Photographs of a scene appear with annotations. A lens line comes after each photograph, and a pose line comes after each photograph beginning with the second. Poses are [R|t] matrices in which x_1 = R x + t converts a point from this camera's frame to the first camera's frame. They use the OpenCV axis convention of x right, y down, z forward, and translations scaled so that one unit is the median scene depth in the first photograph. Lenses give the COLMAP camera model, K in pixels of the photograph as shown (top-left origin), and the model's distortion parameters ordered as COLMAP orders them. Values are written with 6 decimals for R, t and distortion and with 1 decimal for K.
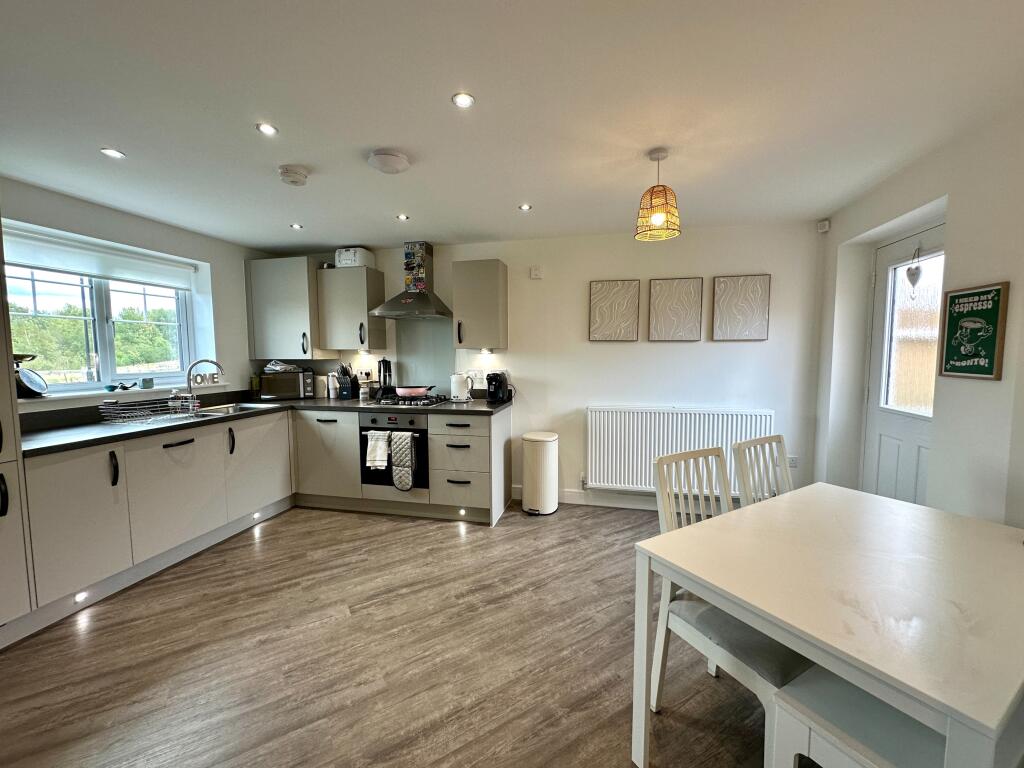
lens RADIAL K [[411.5, 0, 512.2], [0, 411.5, 382.5], [0, 0, 1]] dist [-0.000550, 0.000049]
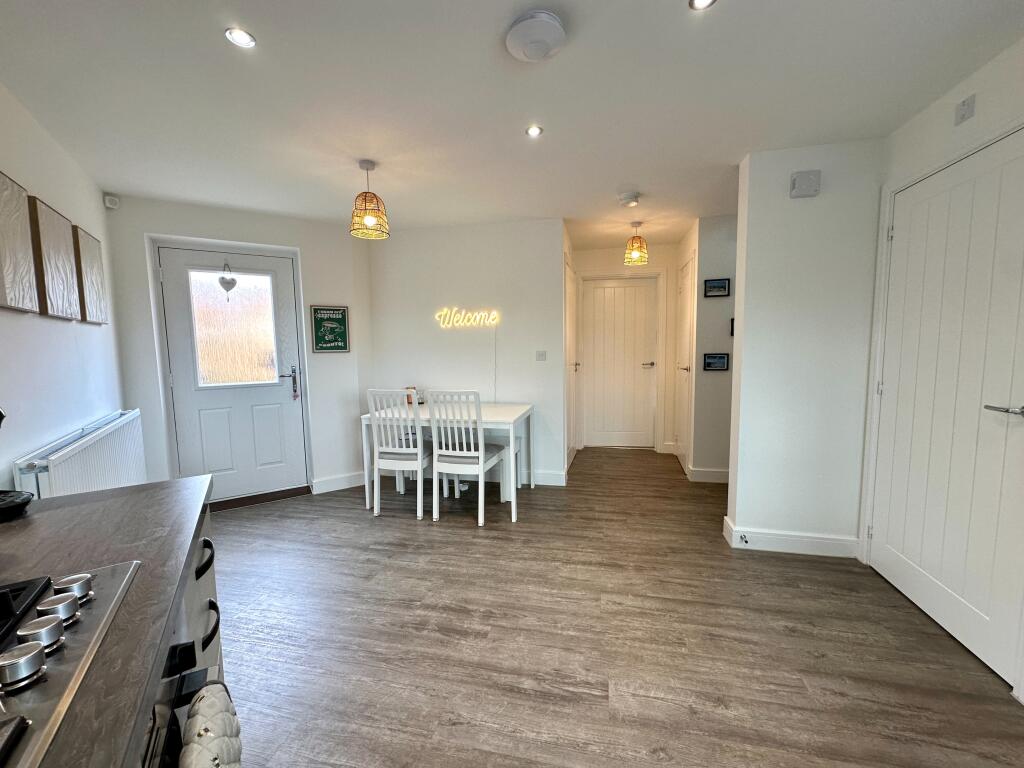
lens RADIAL K [[411.5, 0, 512.2], [0, 411.5, 382.5], [0, 0, 1]] dist [-0.000550, 0.000049]
pose [[-0.714207, -0.050018, 0.698145, -0.486538], [0.070193, 0.987297, 0.142541, -0.049543], [-0.696406, 0.150808, -0.701623, 1.002389]]
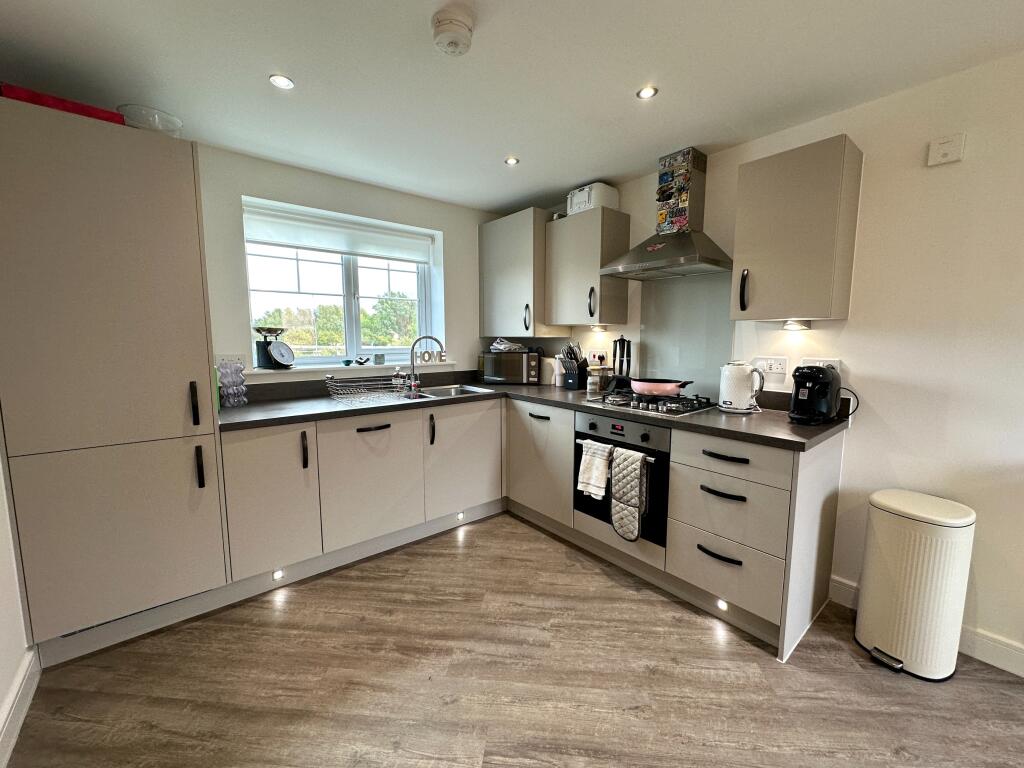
lens RADIAL K [[411.5, 0, 512.2], [0, 411.5, 382.5], [0, 0, 1]] dist [-0.000550, 0.000049]
pose [[0.795928, 0.074867, -0.600745, -0.033321], [-0.049759, 0.997056, 0.058330, -0.014194], [0.603343, -0.016534, 0.797310, 0.372921]]
